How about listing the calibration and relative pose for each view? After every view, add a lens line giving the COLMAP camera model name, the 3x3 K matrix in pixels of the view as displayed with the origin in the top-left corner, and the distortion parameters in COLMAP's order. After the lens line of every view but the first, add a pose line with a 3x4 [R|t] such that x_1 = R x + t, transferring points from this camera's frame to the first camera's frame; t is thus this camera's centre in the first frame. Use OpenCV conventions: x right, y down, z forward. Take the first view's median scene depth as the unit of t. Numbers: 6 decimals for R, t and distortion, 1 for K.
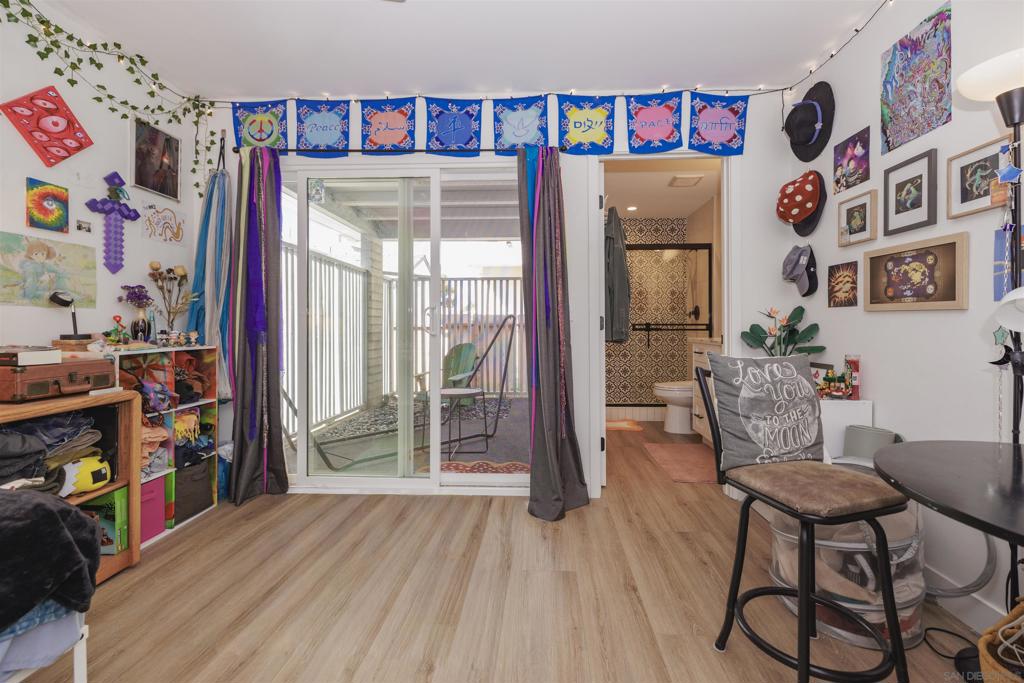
lens RADIAL K [[432.1, 0, 537.1], [0, 432.1, 323.1], [0, 0, 1]] dist [0.002223, -0.002030]
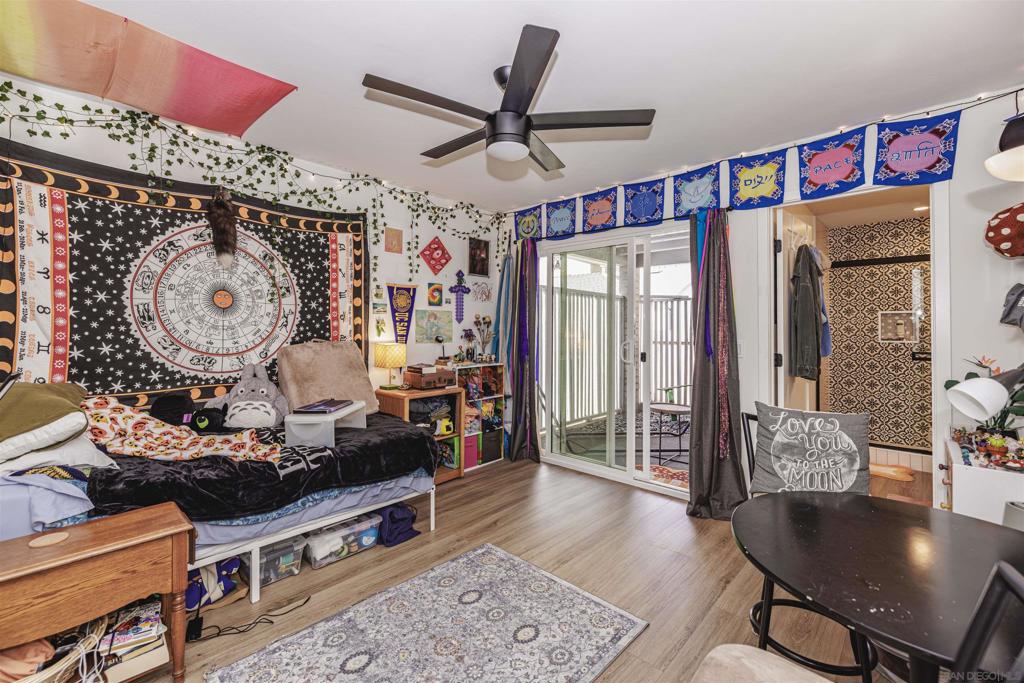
lens RADIAL K [[432.1, 0, 524.2], [0, 432.1, 323.4], [0, 0, 1]] dist [0.002223, -0.002030]
pose [[0.773534, -0.001375, -0.633754, 0.365917], [-0.007011, 0.999918, -0.010727, -0.080556], [0.633717, 0.012741, 0.773460, -0.236364]]
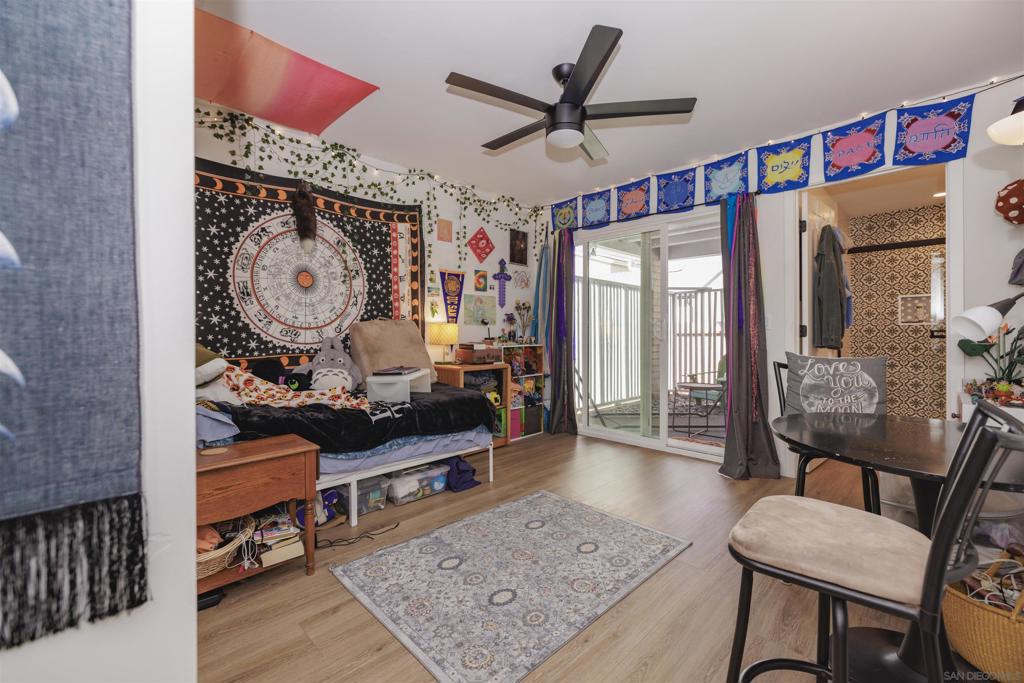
lens RADIAL K [[432.1, 0, 528.1], [0, 432.1, 332.9], [0, 0, 1]] dist [0.002223, -0.002030]
pose [[0.752422, -0.001998, -0.658678, 0.381895], [0.000921, 0.999998, -0.001981, 0.004931], [0.658680, 0.000884, 0.752423, -0.379861]]
